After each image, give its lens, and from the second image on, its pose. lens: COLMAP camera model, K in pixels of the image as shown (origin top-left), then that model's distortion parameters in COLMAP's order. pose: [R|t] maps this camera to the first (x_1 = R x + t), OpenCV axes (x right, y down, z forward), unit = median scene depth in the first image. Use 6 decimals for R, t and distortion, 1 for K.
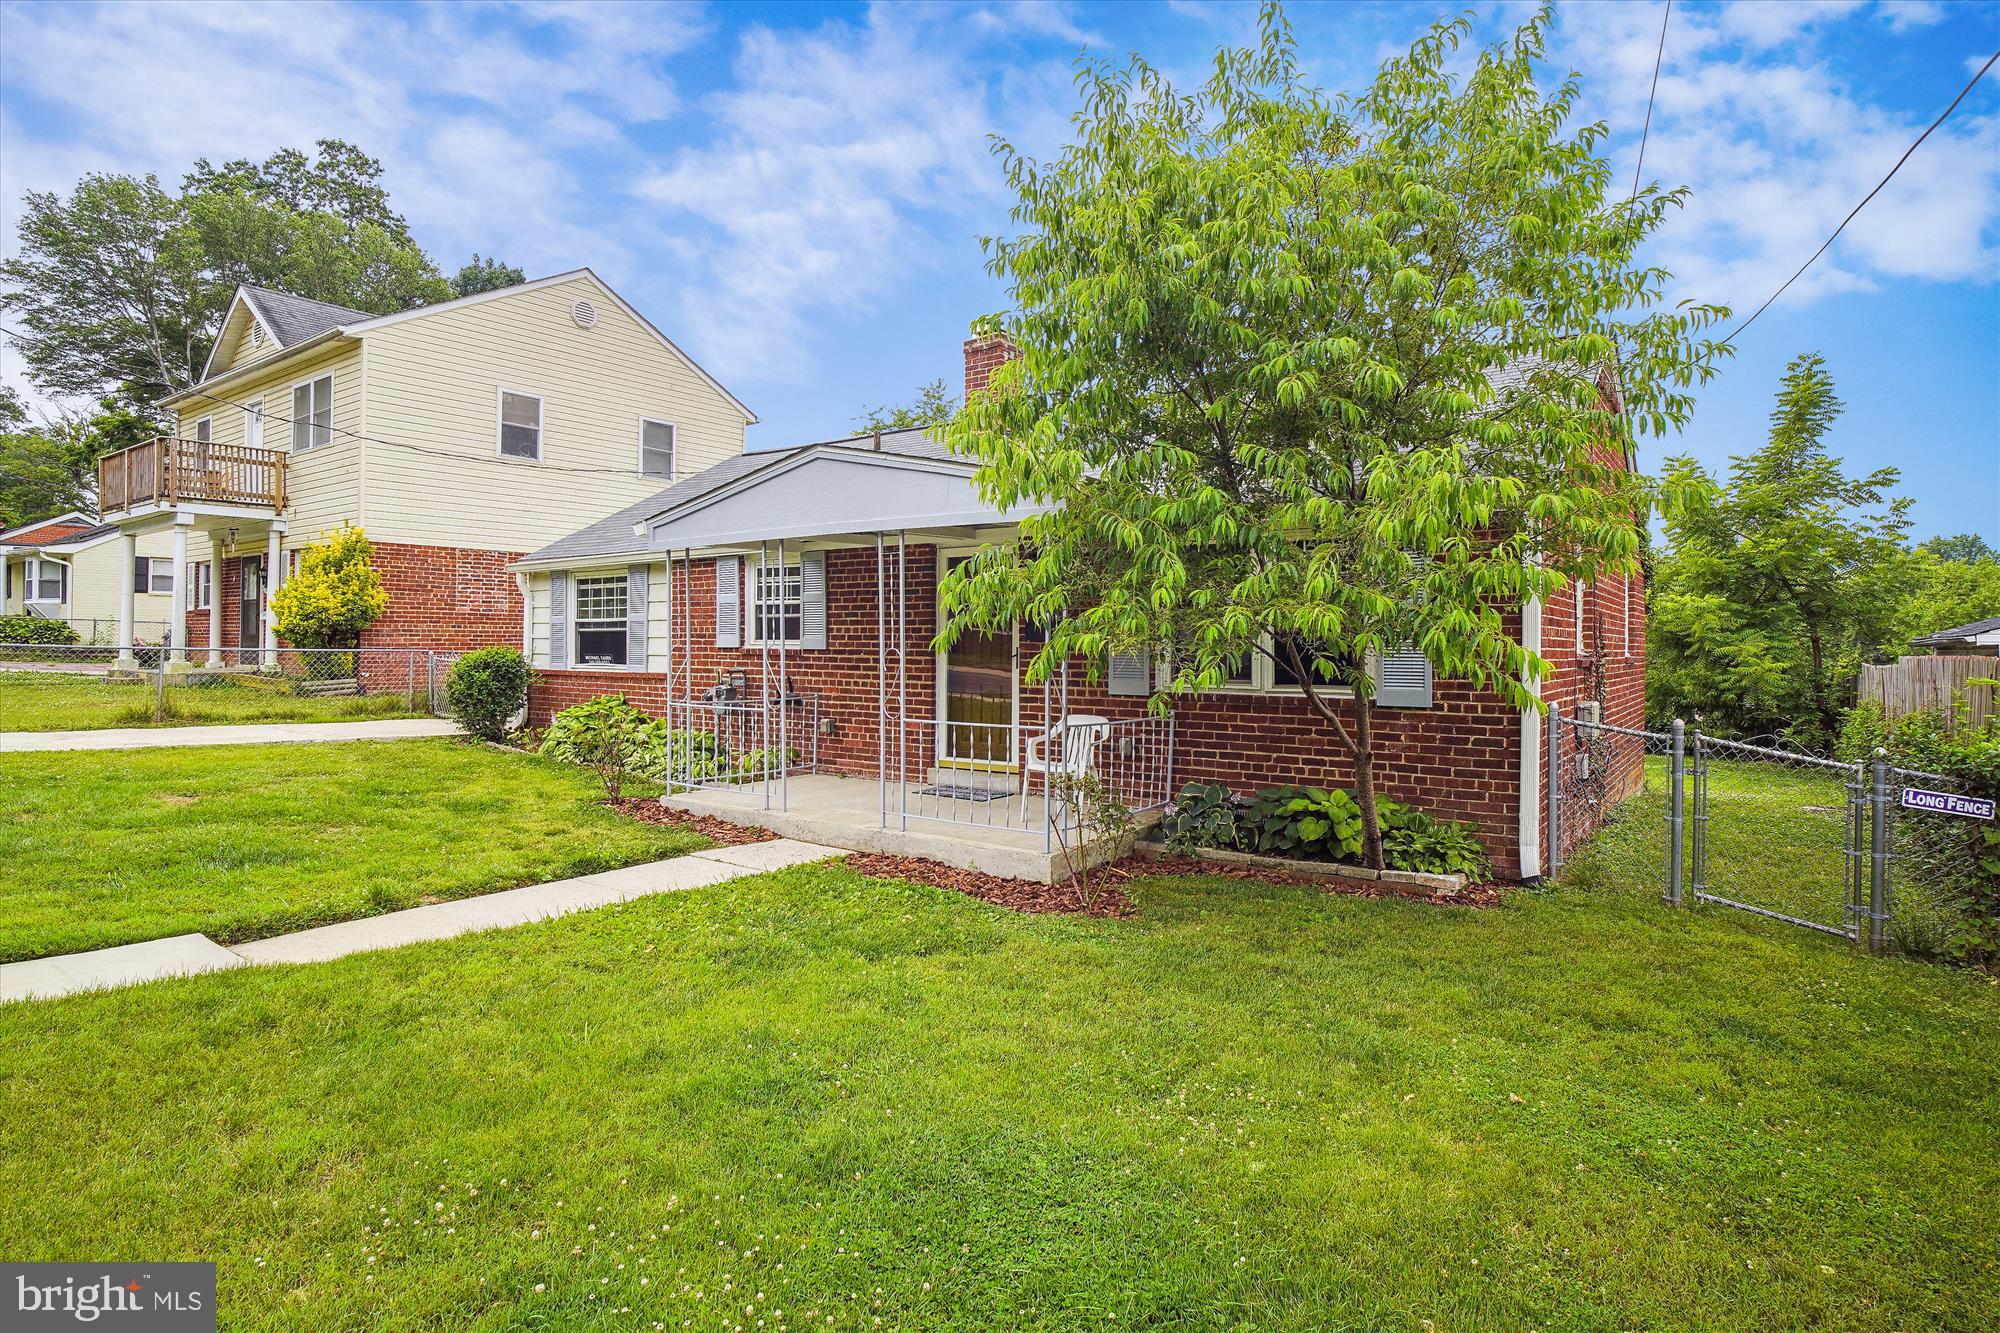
lens RADIAL K [[1066.4, 0, 993.0], [0, 1066.4, 647.5], [0, 0, 1]] dist [-0.048176, 0.025072]
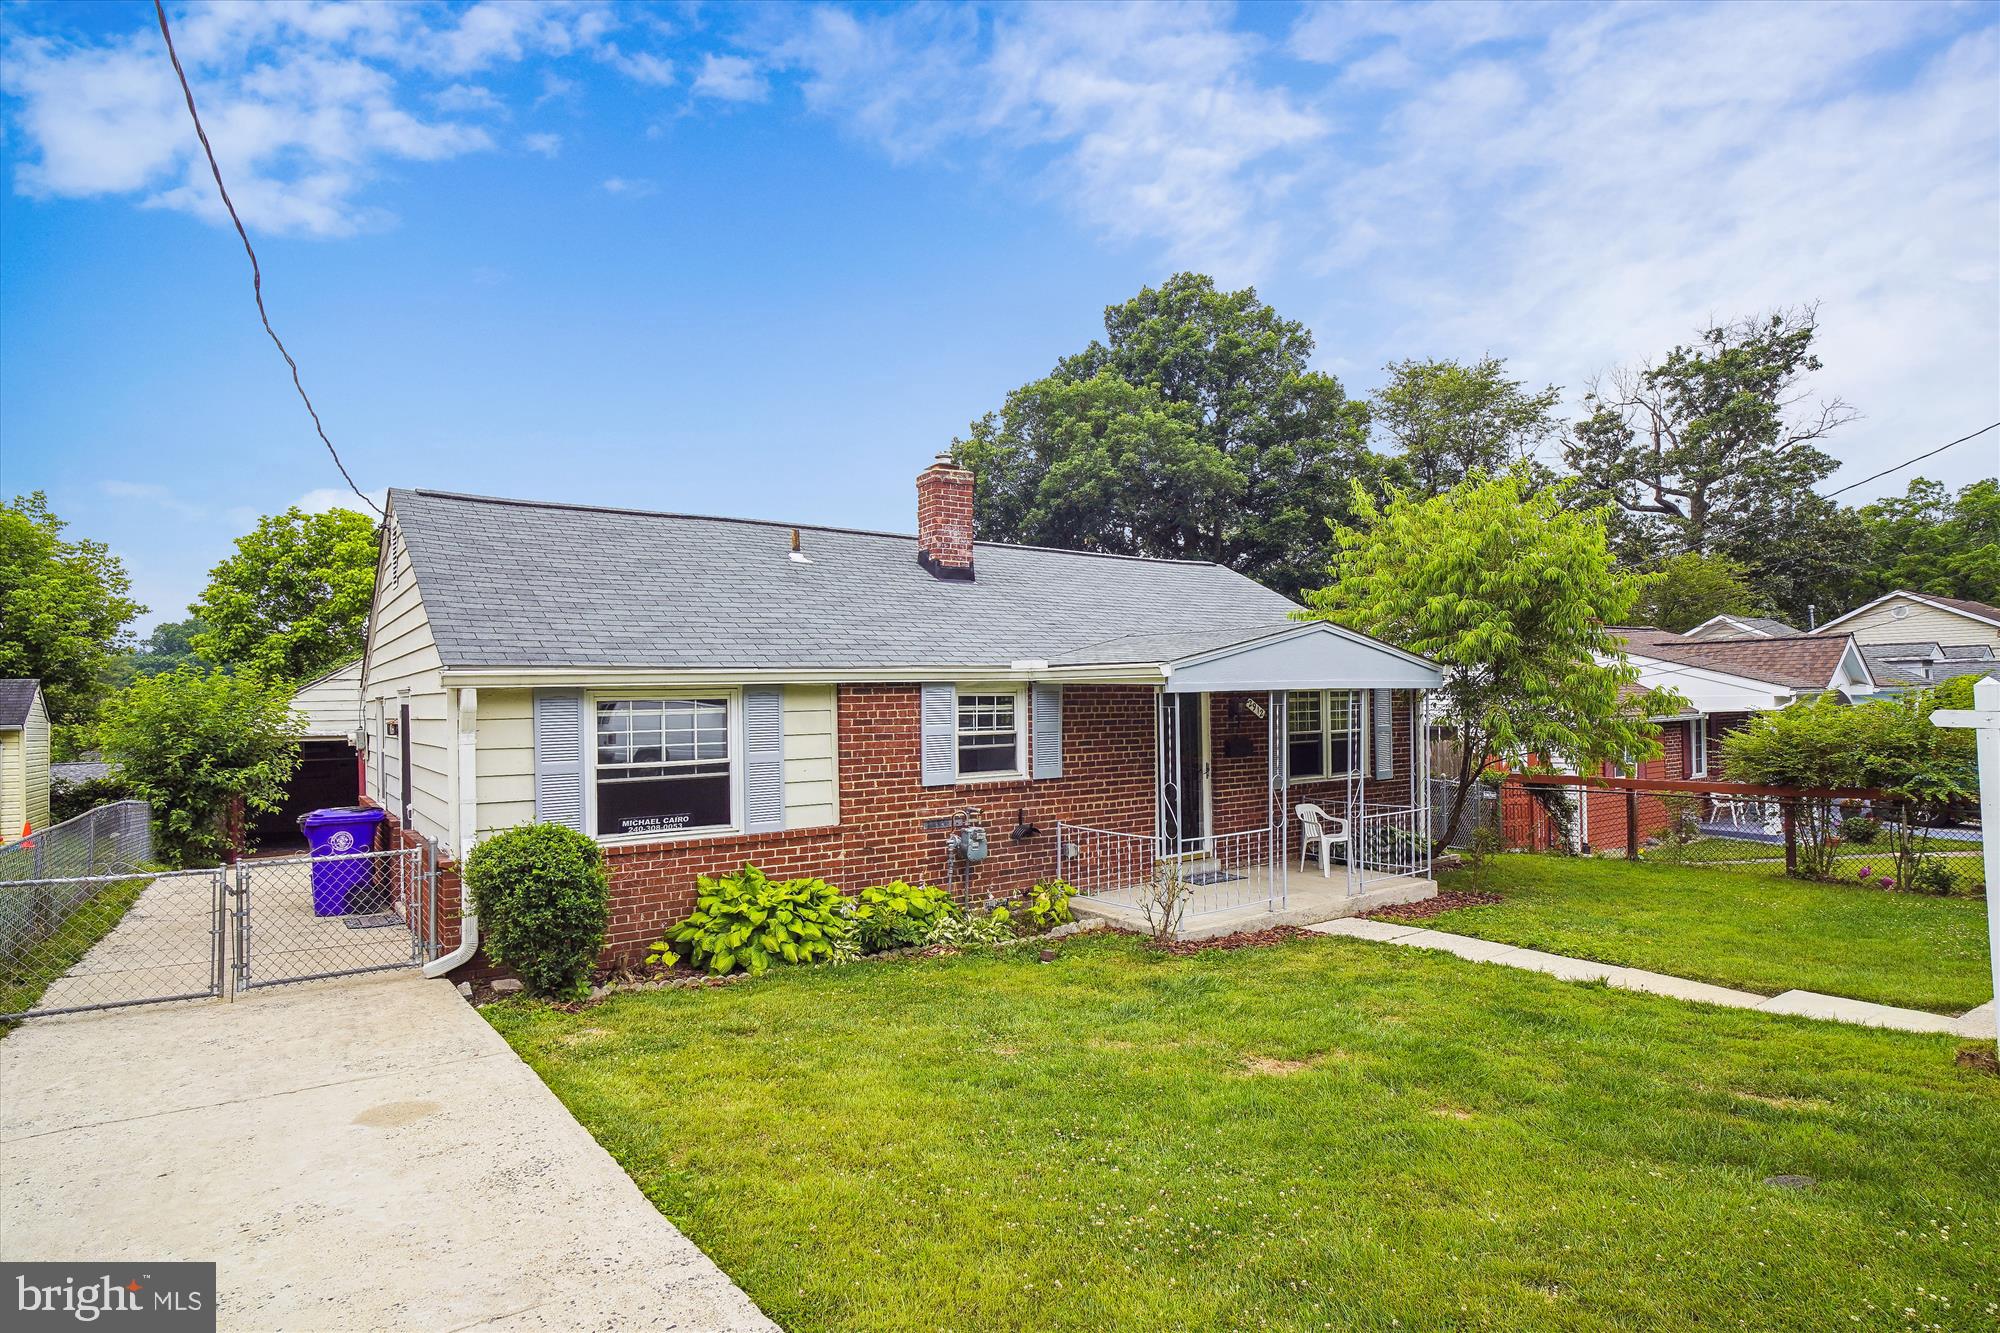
lens RADIAL K [[1066.4, 0, 999.6], [0, 1066.4, 685.4], [0, 0, 1]] dist [-0.048176, 0.025072]
pose [[0.308425, 0.000194, 0.951248, -1.166823], [0.020789, 0.999760, -0.006944, -0.082172], [-0.951021, 0.021917, 0.308347, 0.737375]]
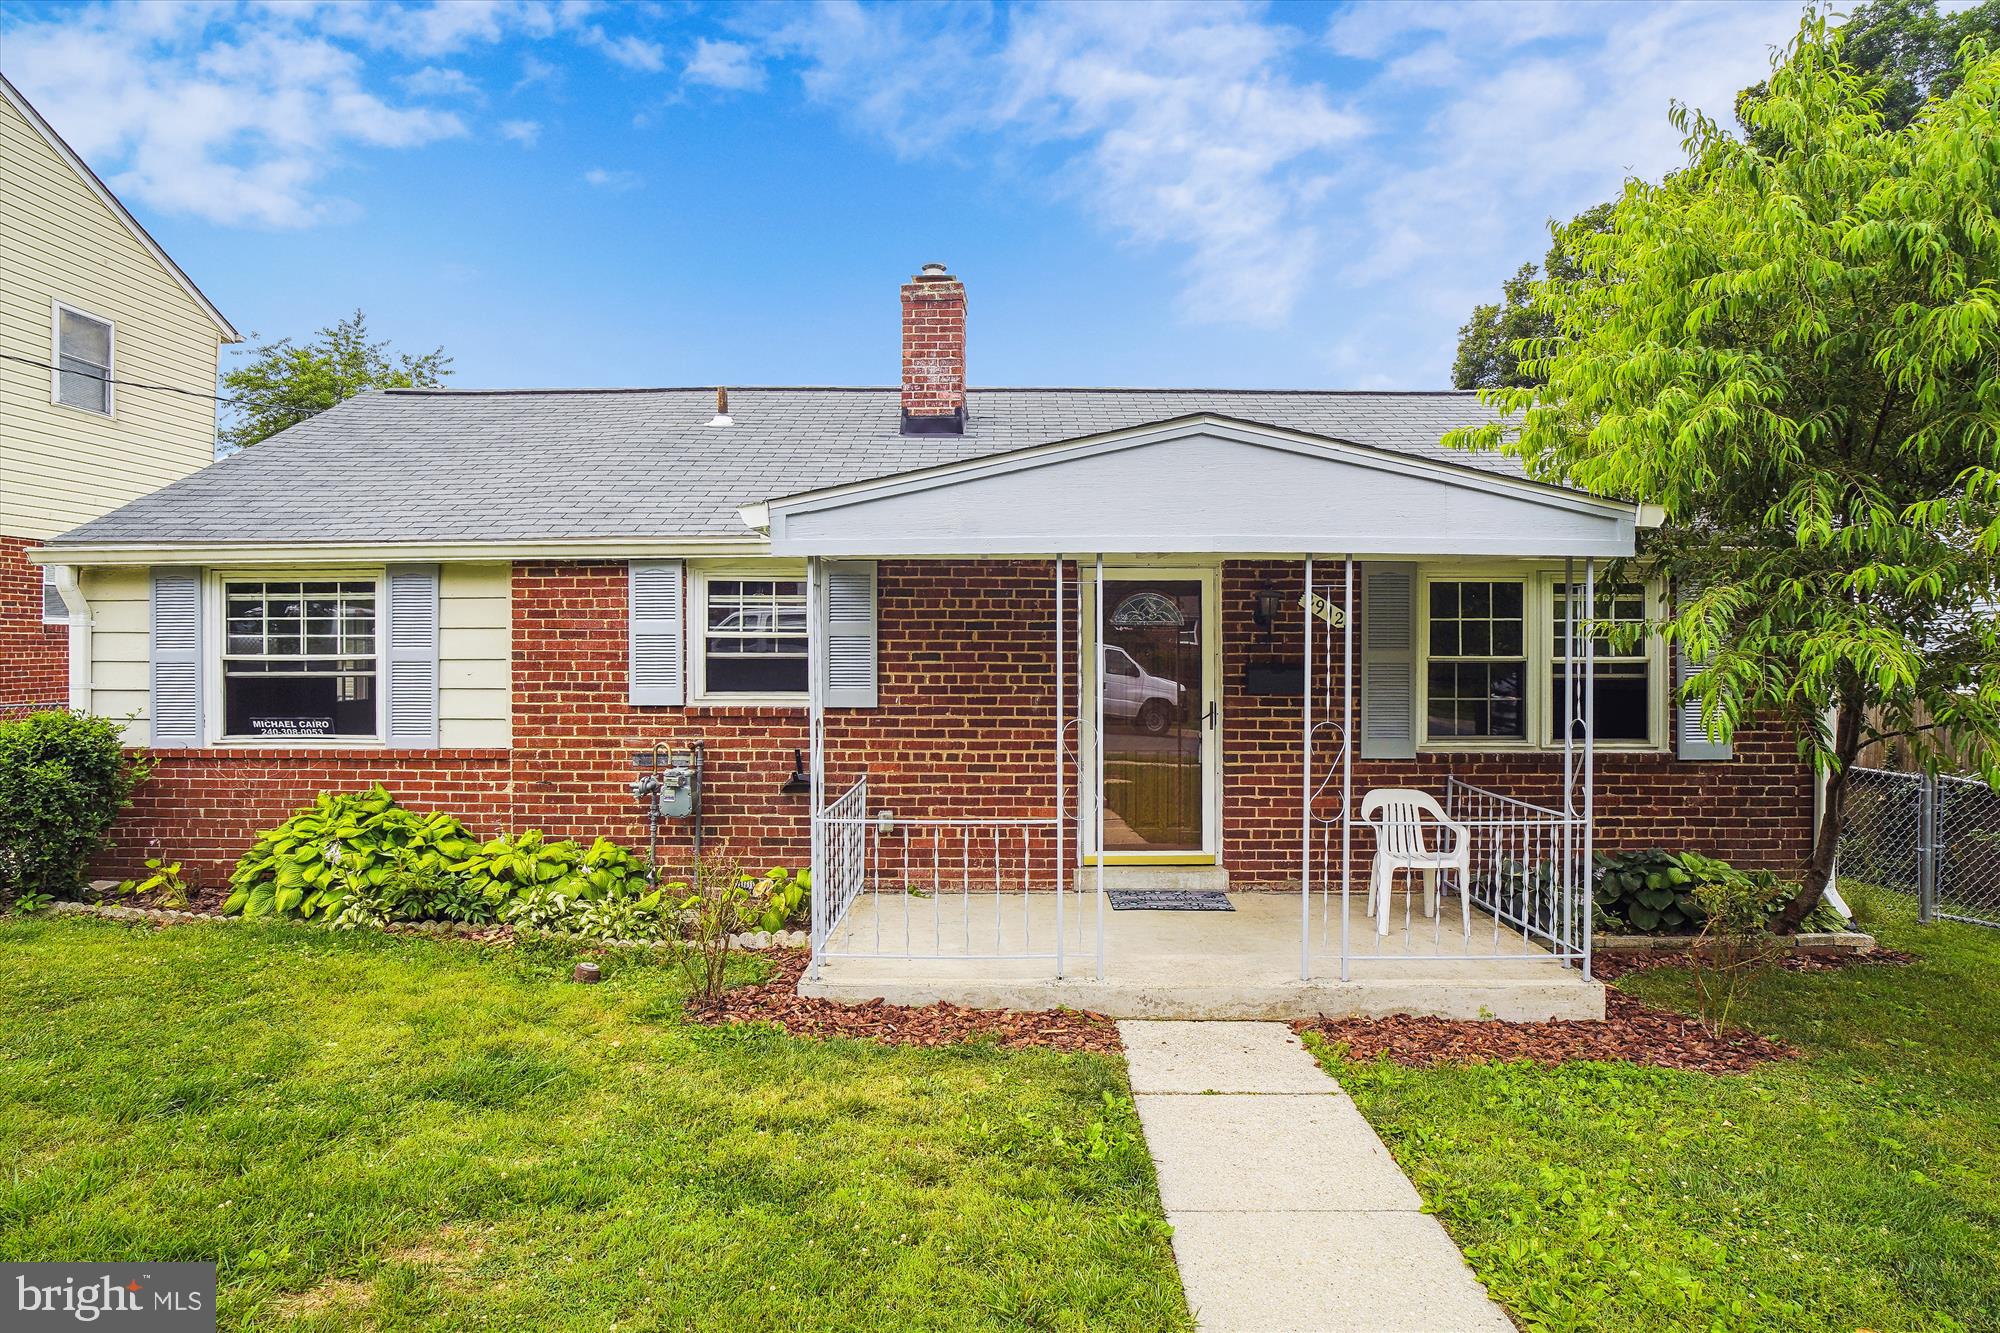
lens RADIAL K [[1066.4, 0, 993.5], [0, 1066.4, 648.7], [0, 0, 1]] dist [-0.048176, 0.025072]
pose [[0.814490, -0.006969, 0.580136, -0.488371], [0.006444, 0.999975, 0.002965, -0.036975], [-0.580142, 0.001323, 0.814514, 0.410077]]
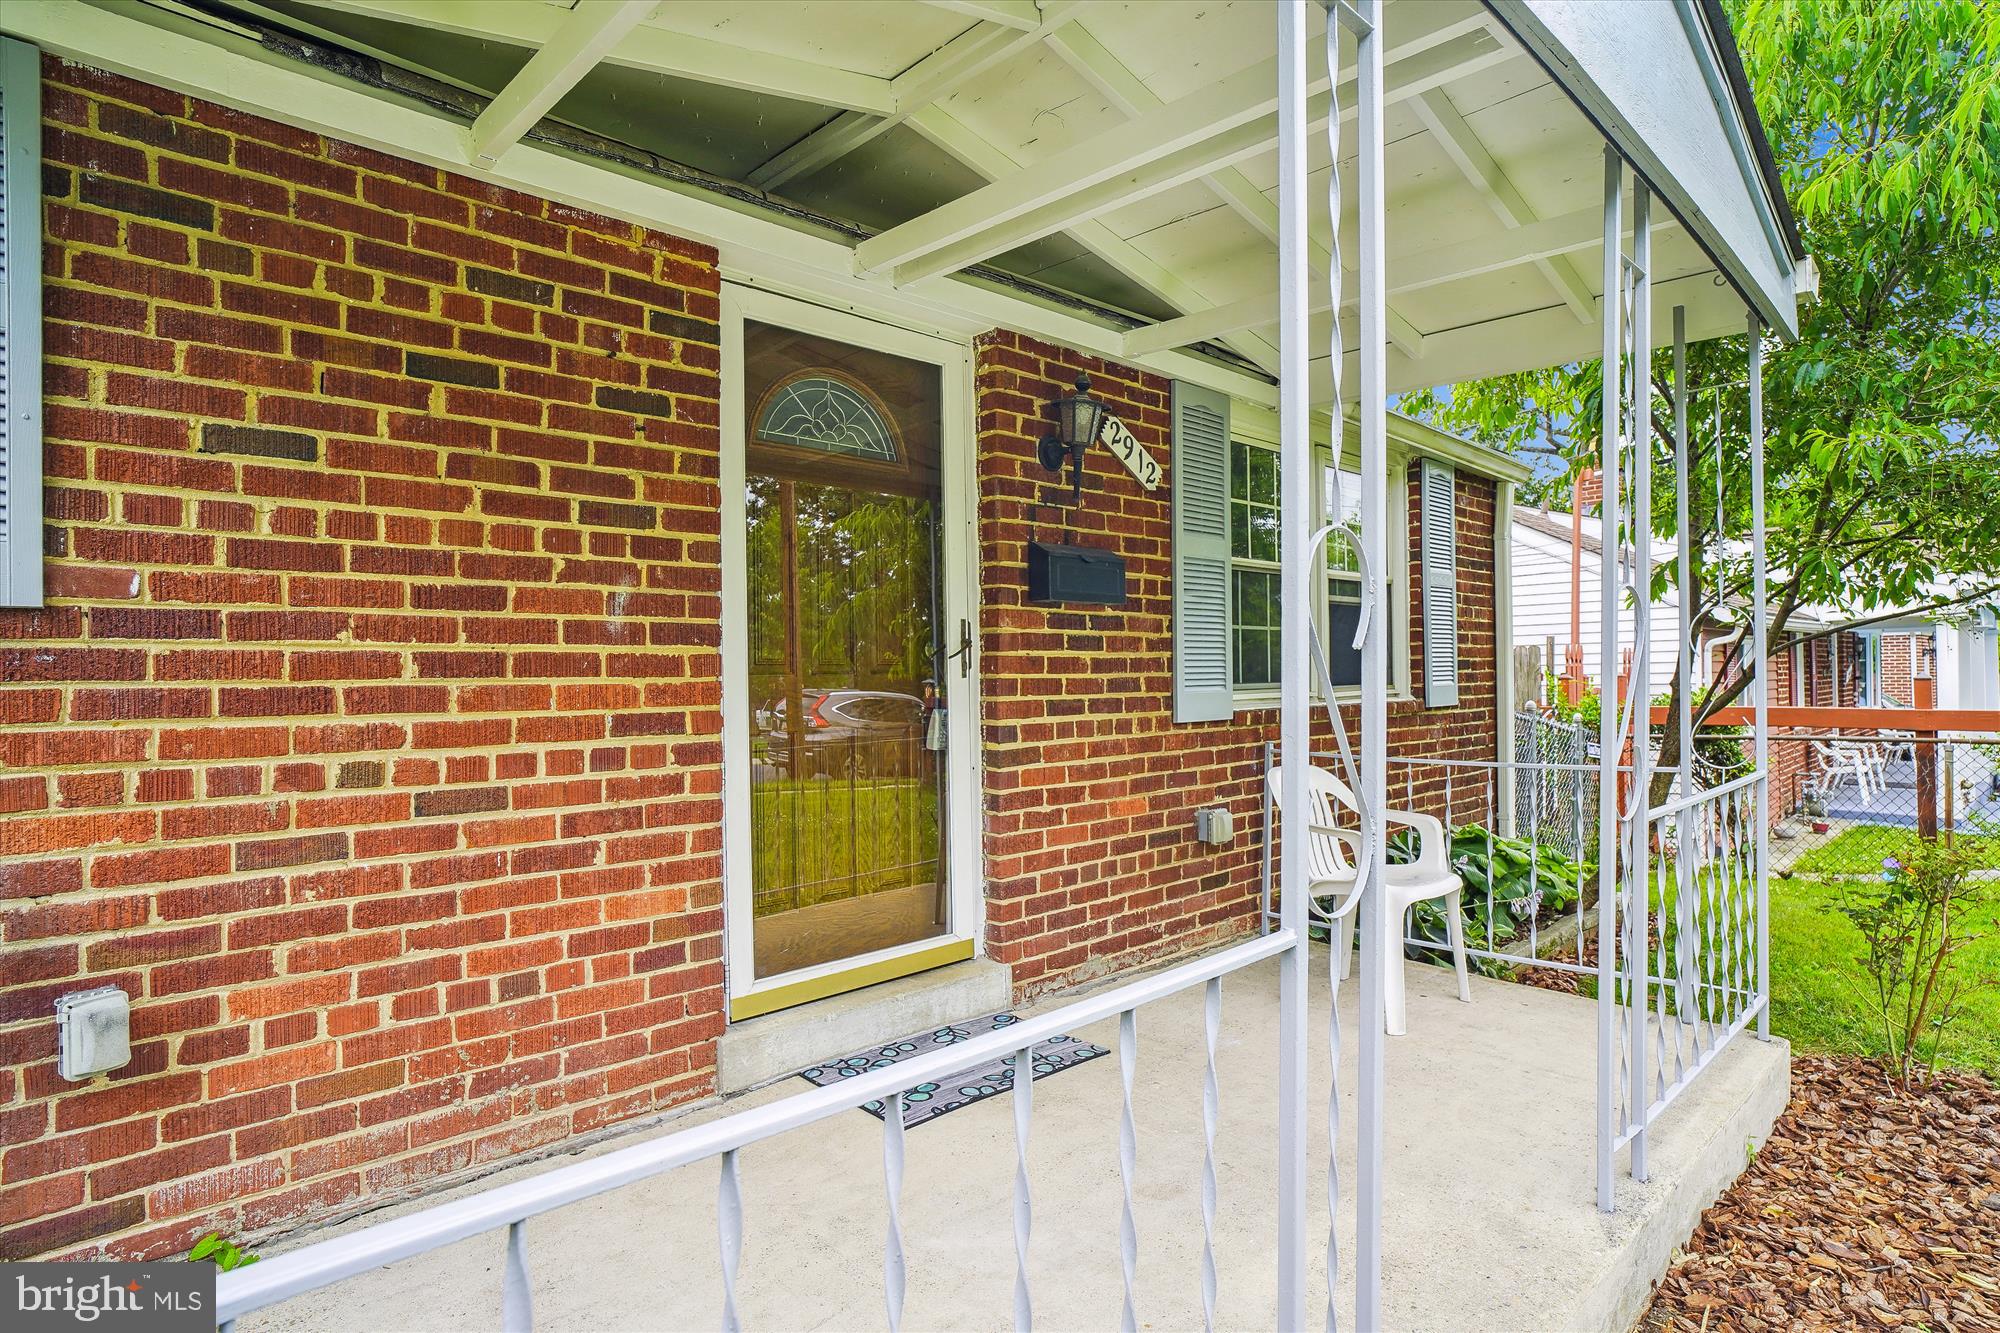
lens RADIAL K [[1066.4, 0, 1006.9], [0, 1066.4, 662.4], [0, 0, 1]] dist [-0.048176, 0.025072]
pose [[0.176596, -0.001066, 0.984283, -0.300170], [0.015863, 0.999873, -0.001763, 0.013783], [-0.984156, 0.015925, 0.176590, 0.812966]]
